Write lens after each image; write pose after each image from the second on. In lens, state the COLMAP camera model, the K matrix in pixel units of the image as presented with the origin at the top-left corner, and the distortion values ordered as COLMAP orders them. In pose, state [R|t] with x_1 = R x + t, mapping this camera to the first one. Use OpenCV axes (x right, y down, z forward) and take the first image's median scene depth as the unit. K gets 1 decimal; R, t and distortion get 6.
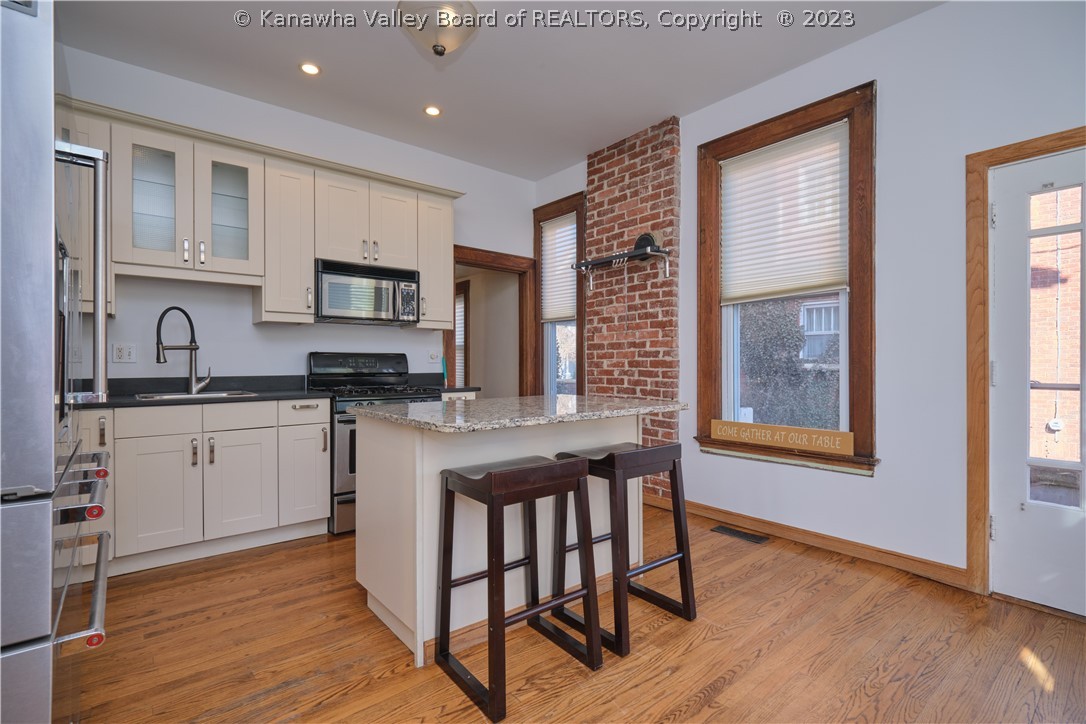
lens RADIAL K [[499.5, 0, 540.3], [0, 499.5, 362.1], [0, 0, 1]] dist [-0.000032, -0.000315]
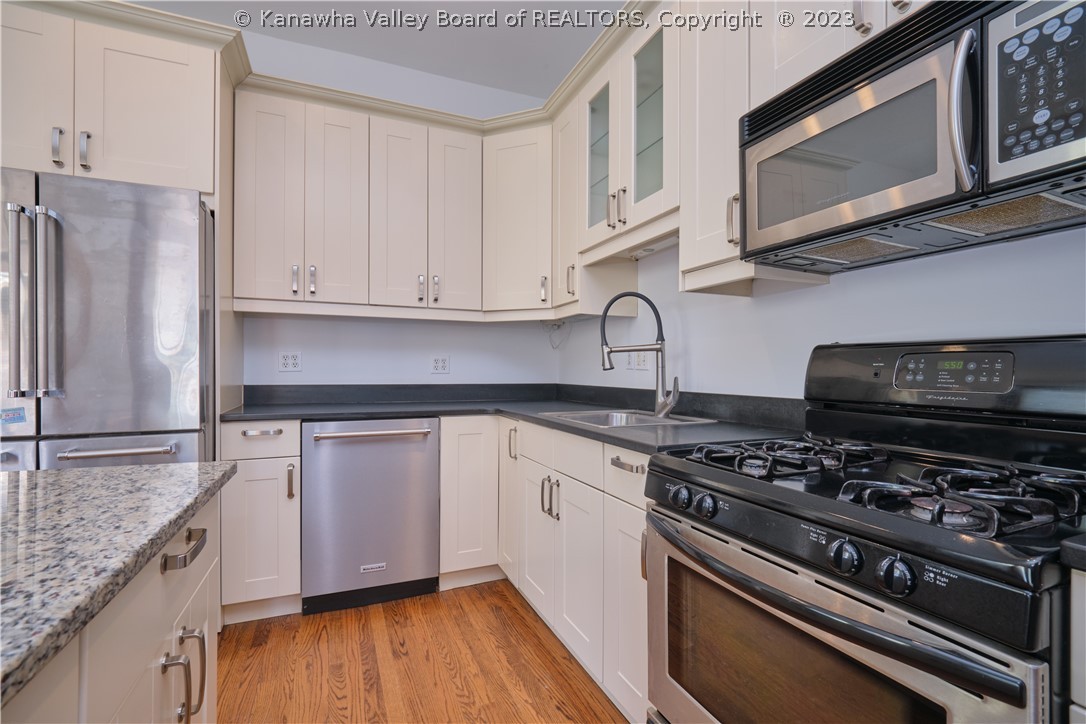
lens RADIAL K [[499.5, 0, 545.2], [0, 499.5, 369.6], [0, 0, 1]] dist [-0.000032, -0.000315]
pose [[-0.280312, 0.002966, -0.959904, -0.004280], [0.003482, 0.999992, 0.002073, -0.001146], [0.959903, -0.002761, -0.280320, 1.039513]]
